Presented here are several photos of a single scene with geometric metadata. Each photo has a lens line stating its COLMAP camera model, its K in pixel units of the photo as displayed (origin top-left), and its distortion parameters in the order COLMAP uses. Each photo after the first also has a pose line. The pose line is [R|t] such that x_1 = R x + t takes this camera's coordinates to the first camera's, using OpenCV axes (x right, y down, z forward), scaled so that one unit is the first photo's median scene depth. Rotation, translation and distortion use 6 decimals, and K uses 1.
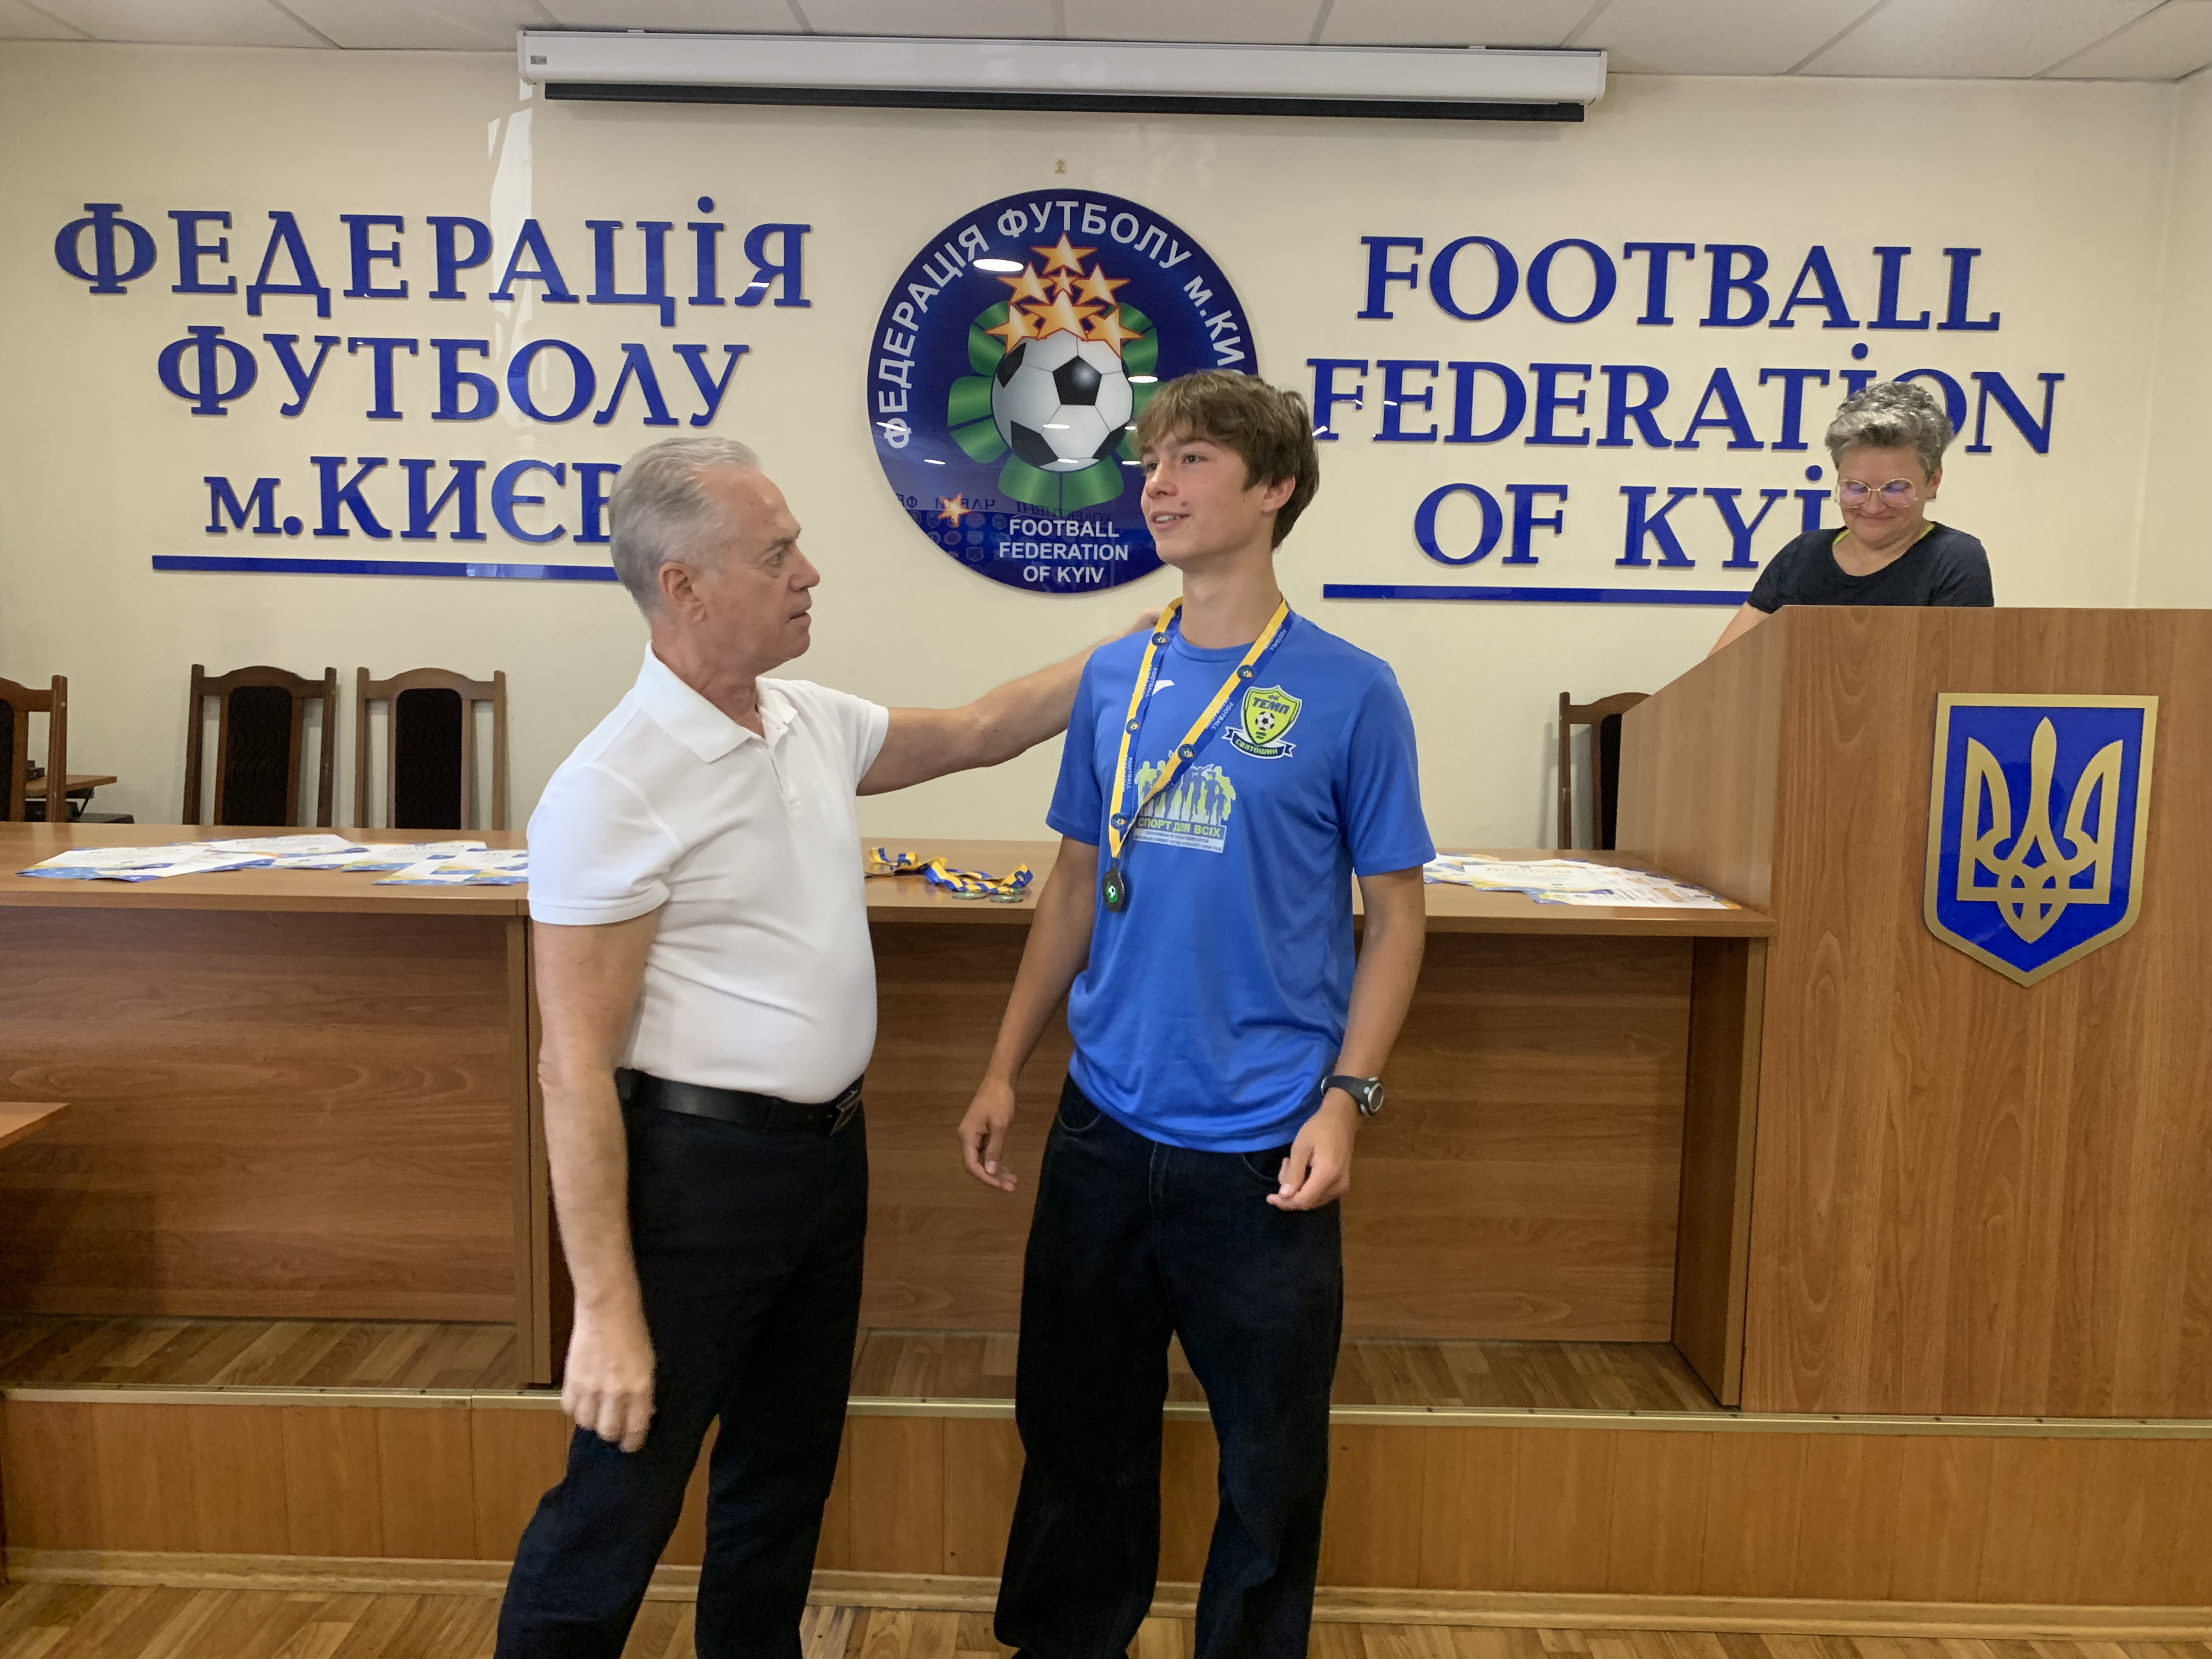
lens RADIAL K [[1696.6, 0, 1109.8], [0, 1696.6, 817.6], [0, 0, 1]] dist [0.022591, -0.030802]
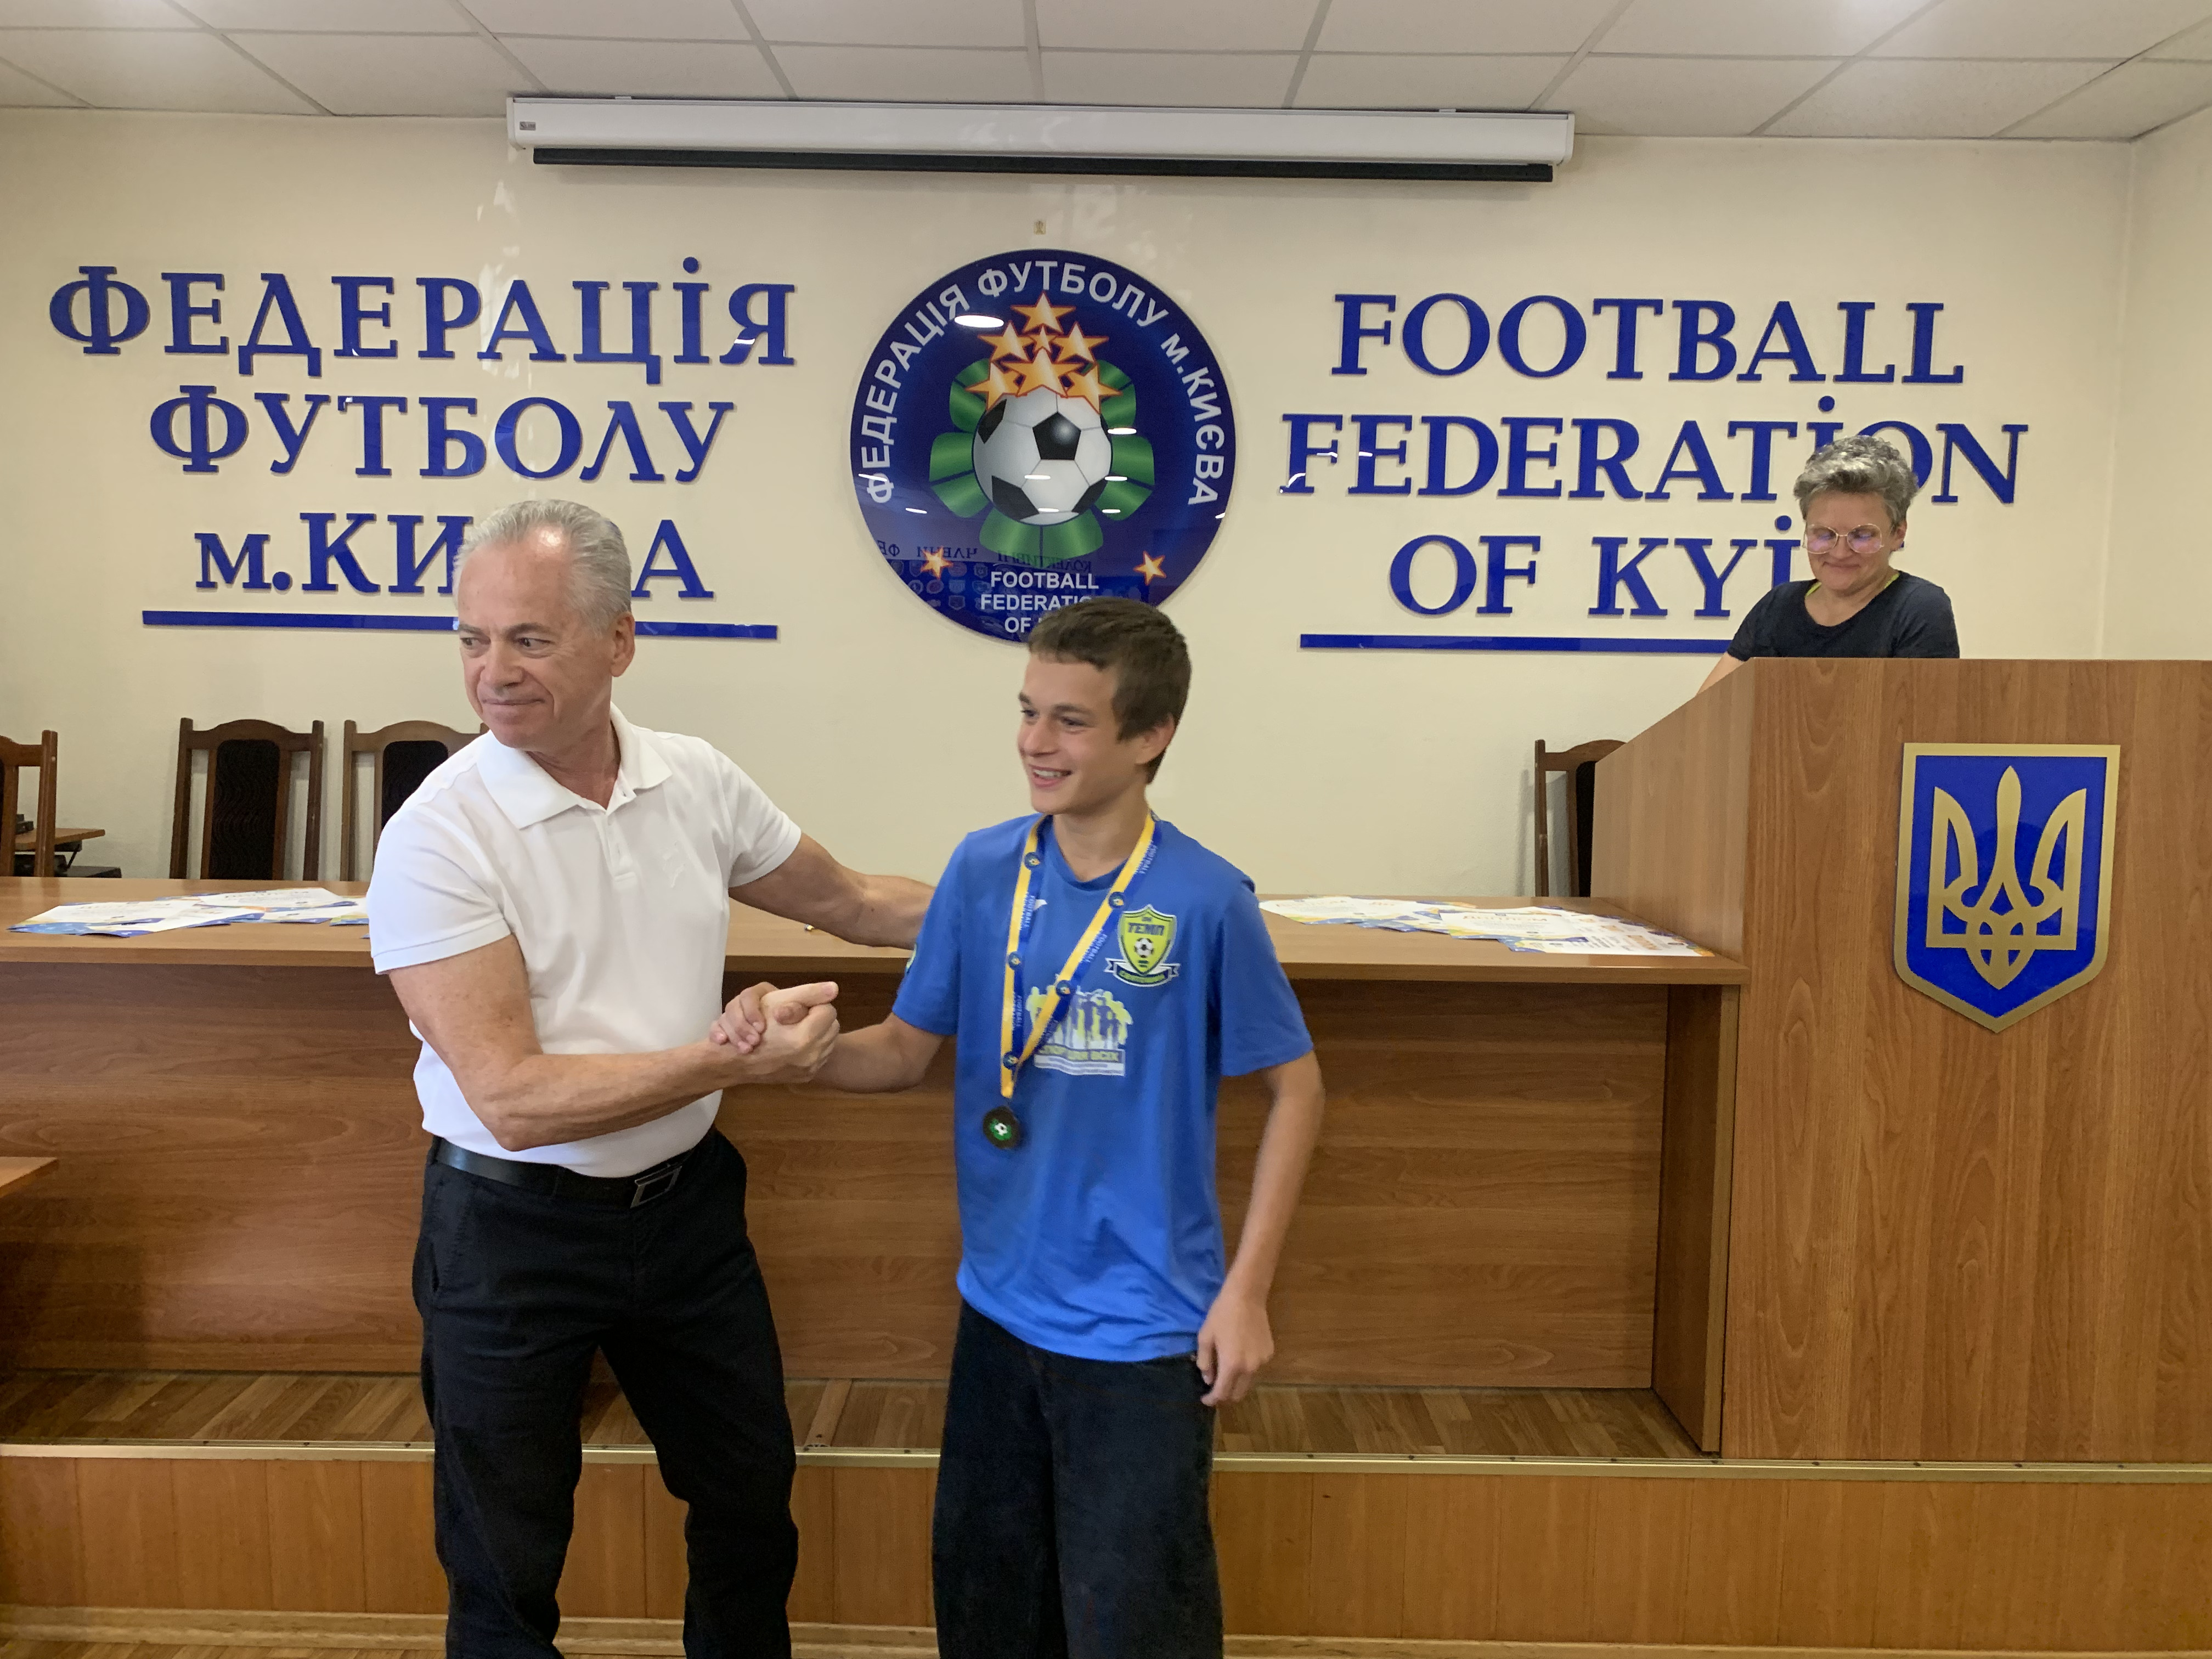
lens RADIAL K [[1696.6, 0, 1095.4], [0, 1696.6, 813.0], [0, 0, 1]] dist [0.022591, -0.030802]
pose [[0.999988, -0.004360, 0.002400, 0.000471], [0.004428, 0.999567, -0.029077, -0.002245], [-0.002273, 0.029088, 0.999574, -0.008196]]
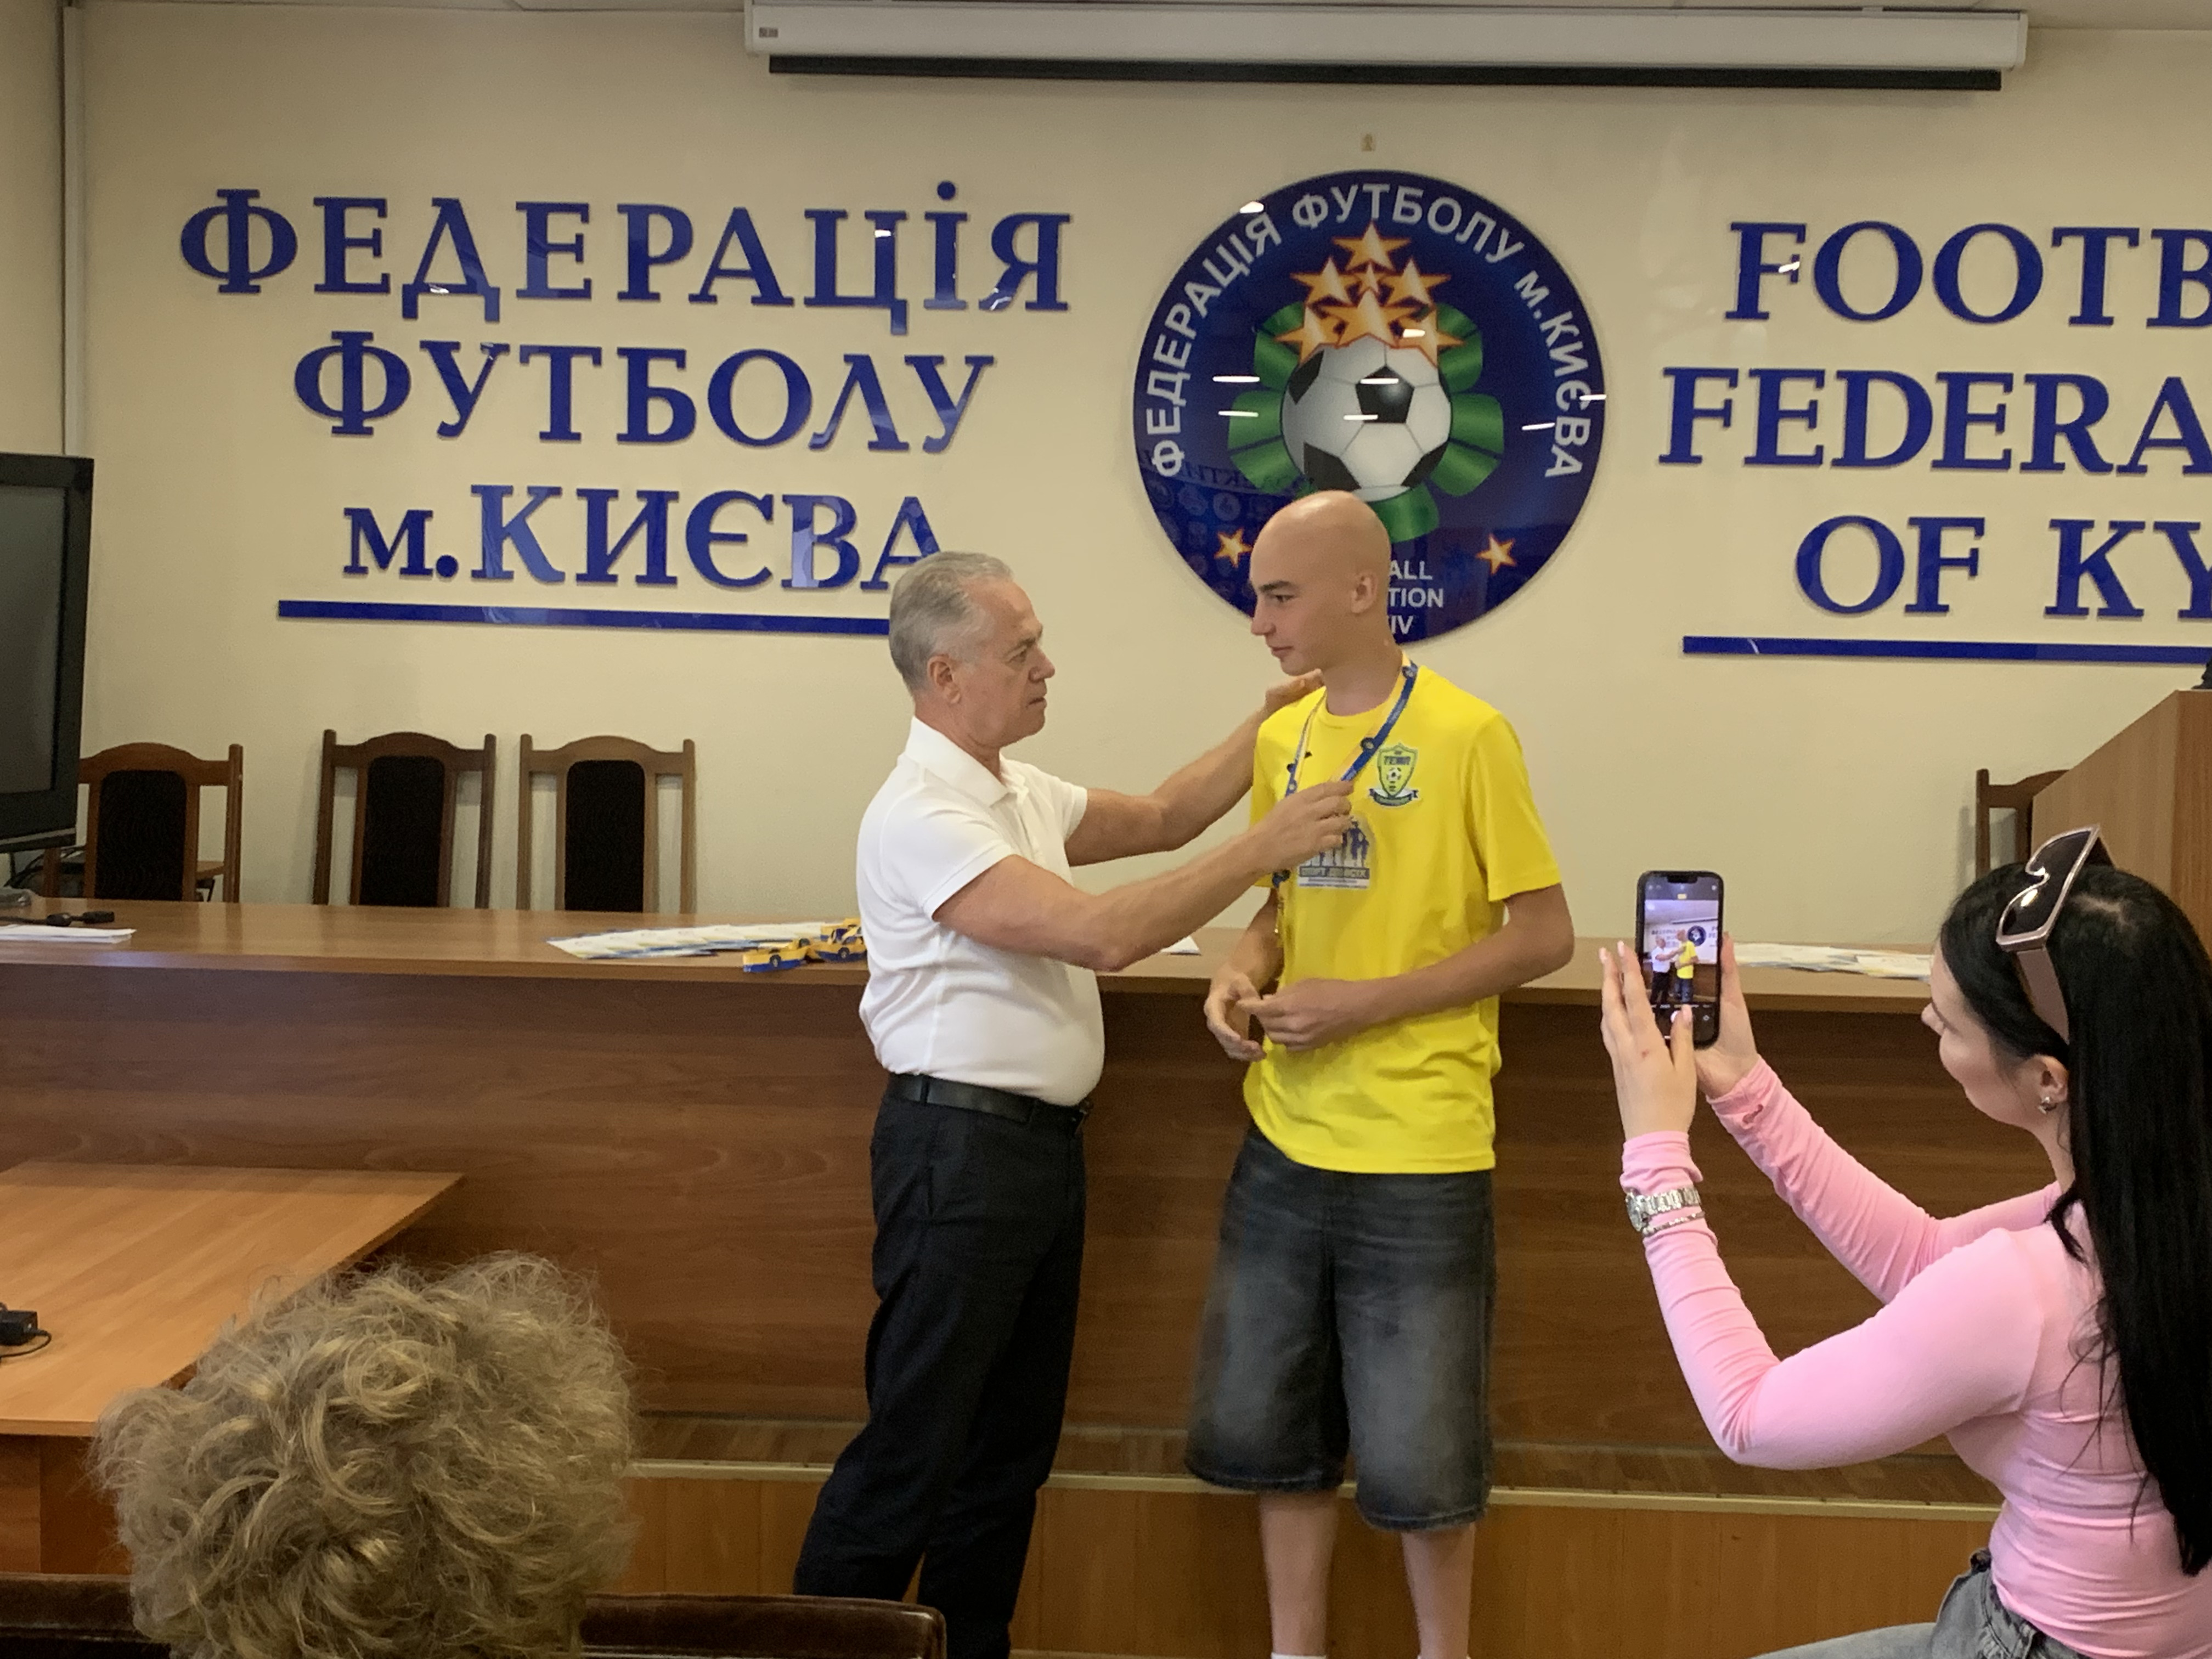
lens RADIAL K [[2919.0, 0, 1124.6], [0, 2919.0, 837.4], [0, 0, 1]] dist [0.074005, 0.000000]
pose [[0.999098, 0.004709, -0.042190, -0.085714], [-0.006660, 0.998908, -0.046238, 0.027158], [0.041927, 0.046477, 0.998039, -0.431055]]
